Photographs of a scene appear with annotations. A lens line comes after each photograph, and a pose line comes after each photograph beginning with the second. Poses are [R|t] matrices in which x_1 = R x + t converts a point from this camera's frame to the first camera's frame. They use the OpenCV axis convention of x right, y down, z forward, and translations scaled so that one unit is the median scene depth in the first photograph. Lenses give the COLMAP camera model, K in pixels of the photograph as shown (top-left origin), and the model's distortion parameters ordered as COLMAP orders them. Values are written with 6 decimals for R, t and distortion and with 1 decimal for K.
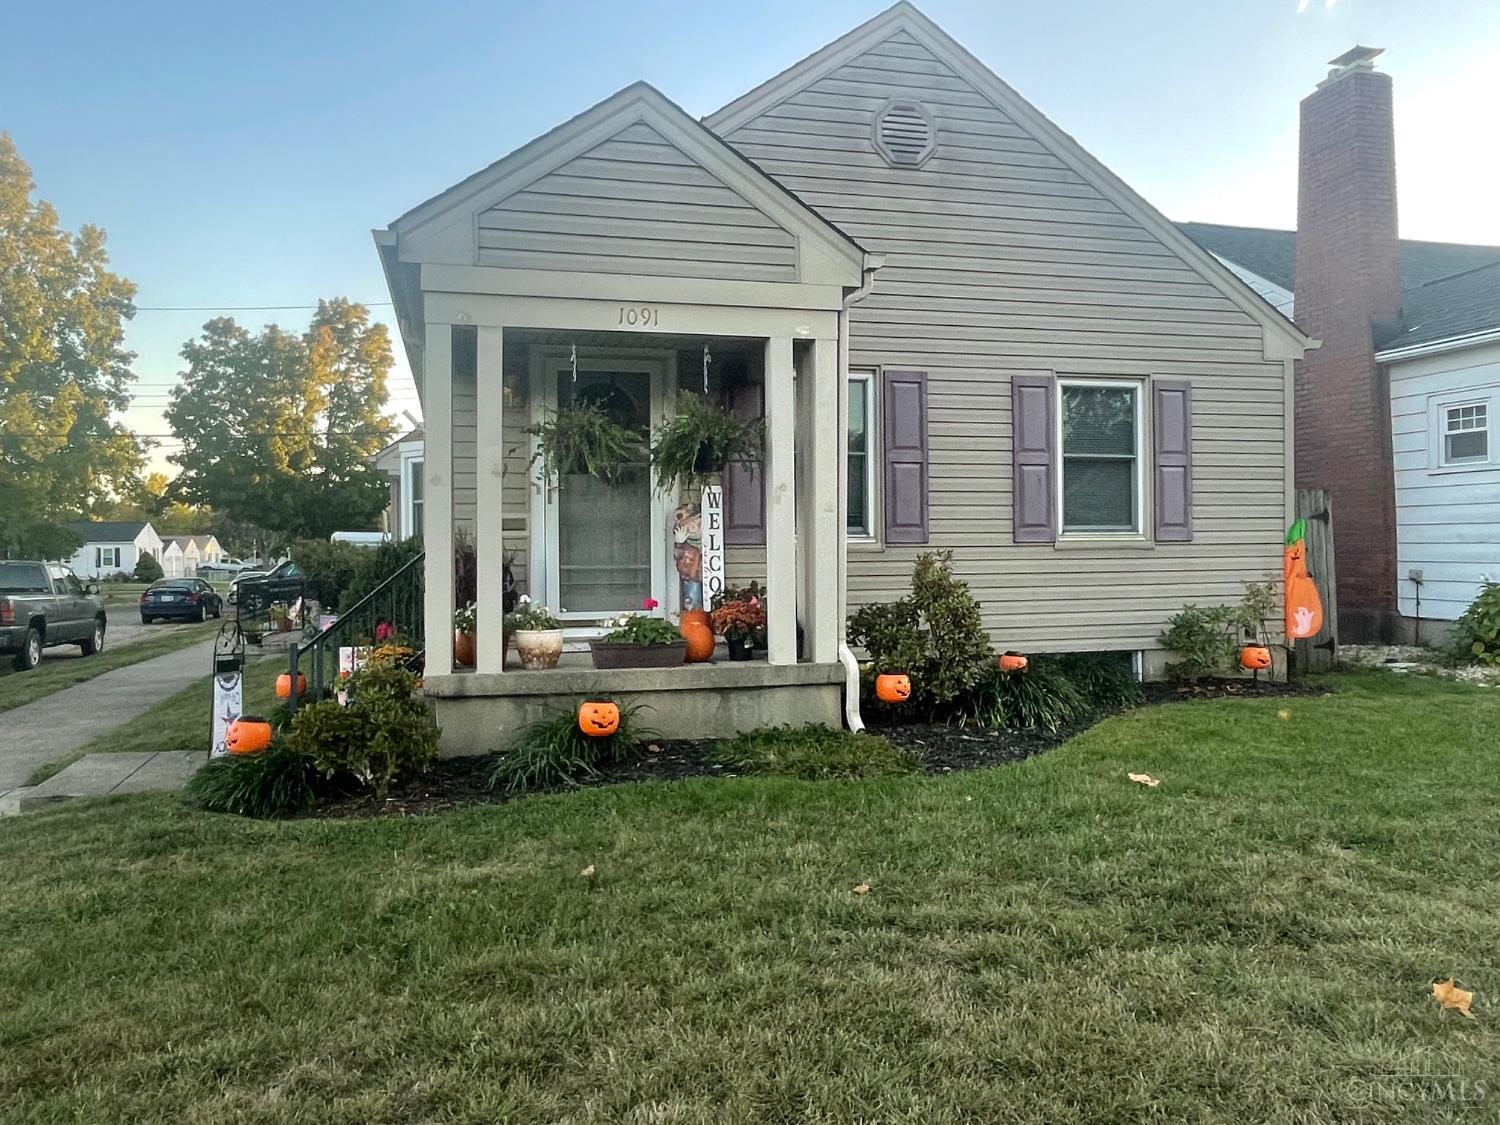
lens RADIAL K [[1097.6, 0, 741.3], [0, 1097.6, 550.0], [0, 0, 1]] dist [-0.004158, -0.004136]
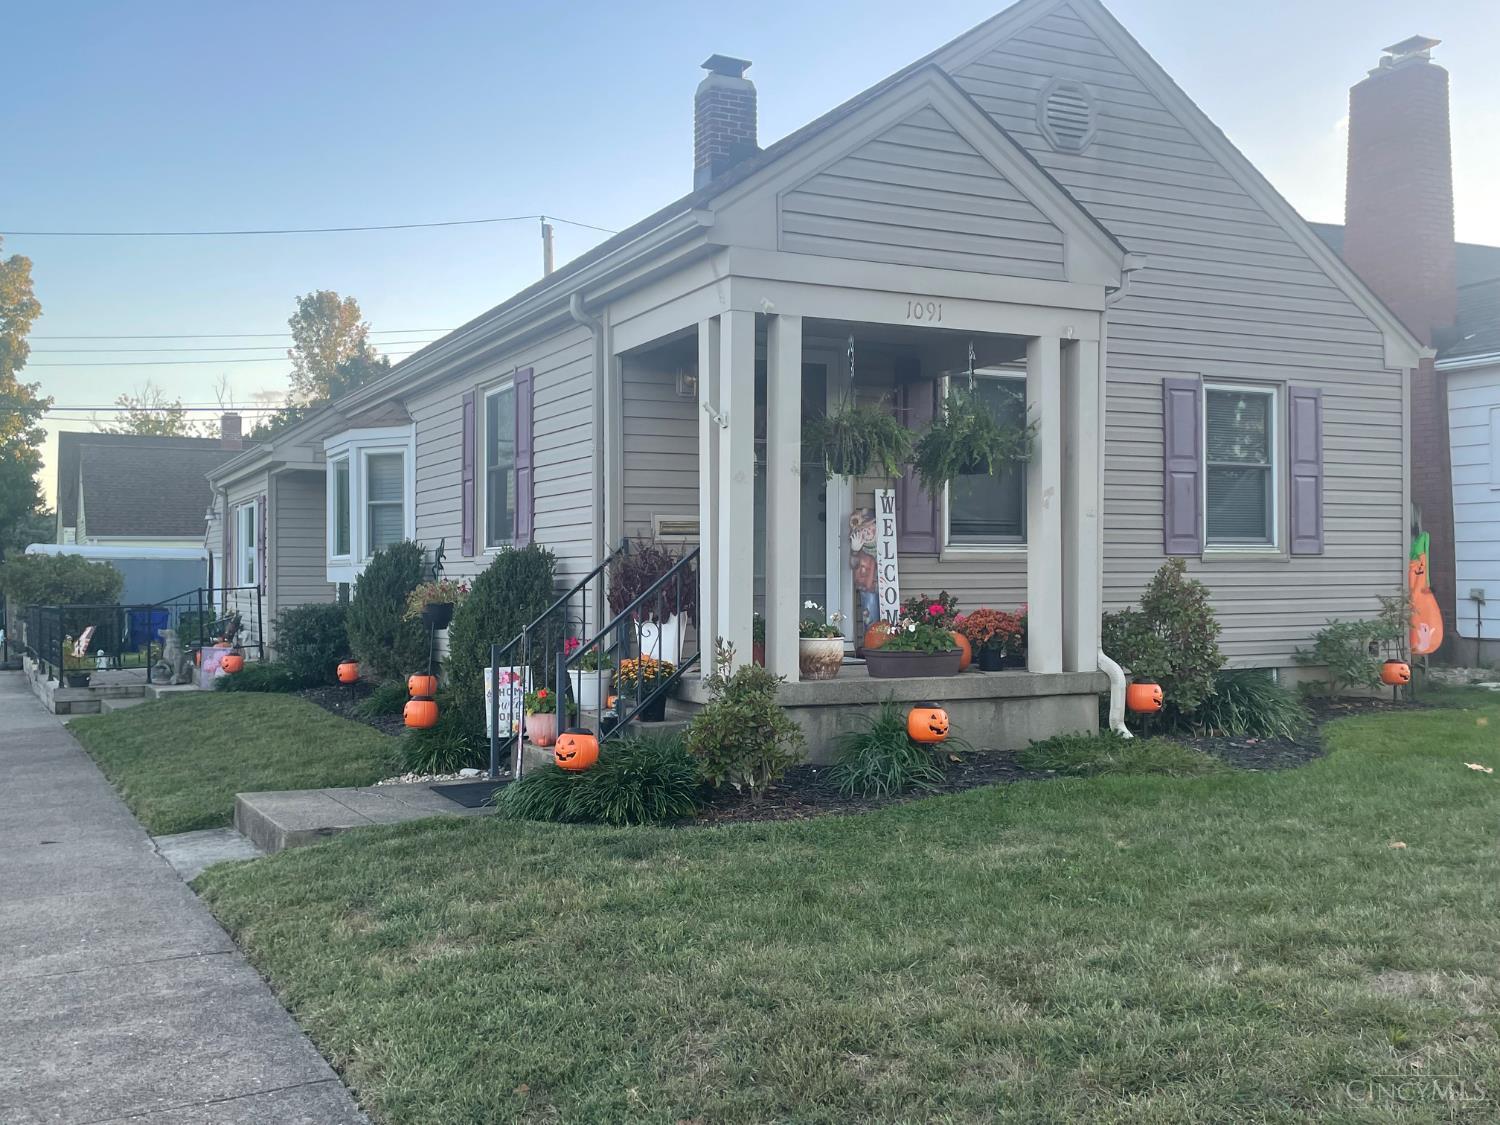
lens RADIAL K [[1421.2, 0, 750.0], [0, 1421.2, 562.5], [0, 0, 1]] dist [0.101471, -0.132183]
pose [[0.977126, 0.006113, 0.212572, -0.375335], [-0.003740, 0.999926, -0.011562, 0.016746], [-0.212627, 0.010503, 0.977077, -0.137795]]
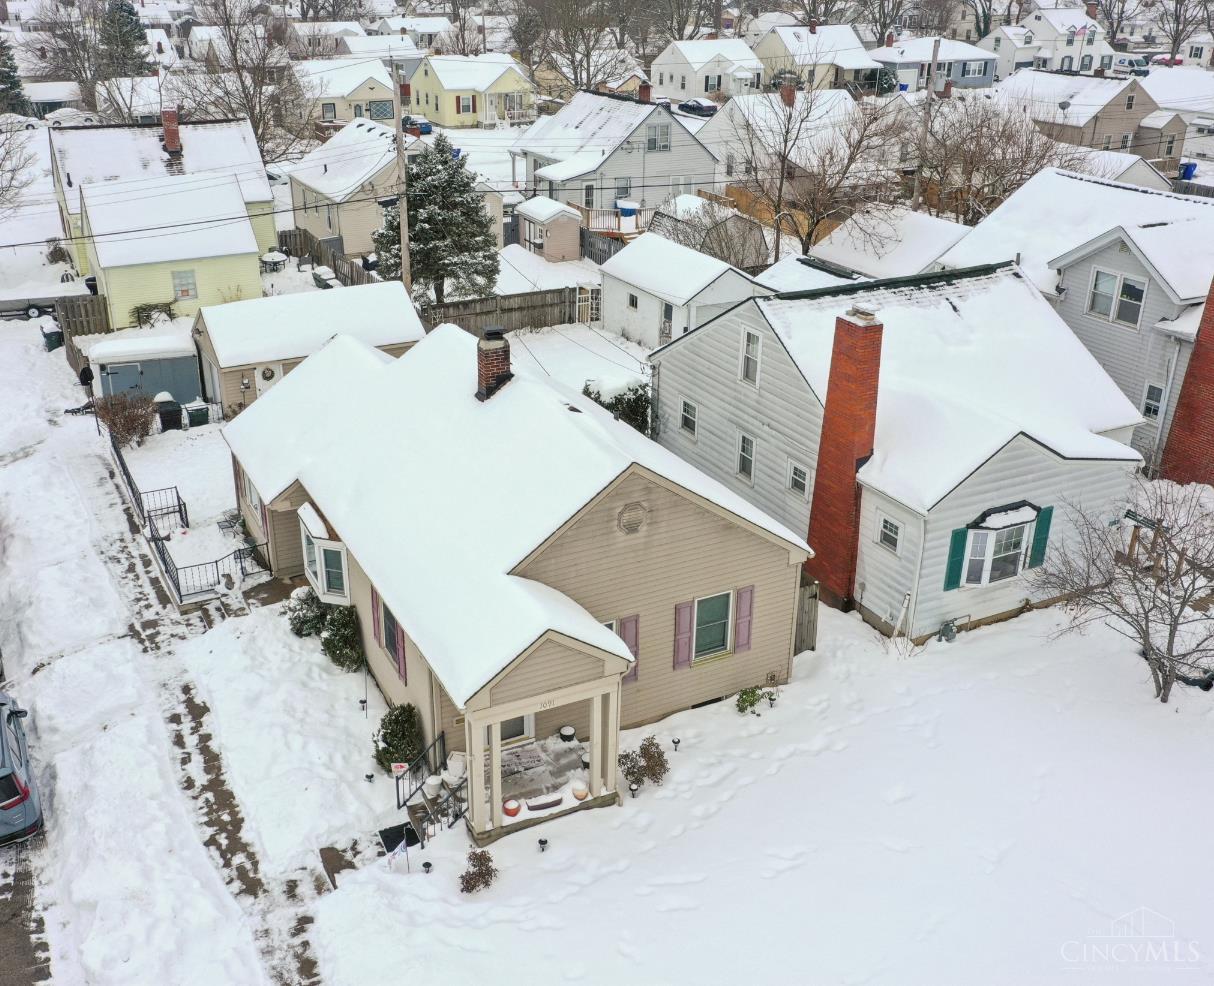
lens RADIAL K [[1184.0, 0, 607.0], [0, 1184.0, 493.0], [0, 0, 1]] dist [0.001598, 0.000726]
pose [[0.974743, -0.082121, 0.207681, -0.371646], [-0.010519, 0.912024, 0.410003, -1.372724], [-0.223080, -0.401832, 0.888125, -1.011194]]
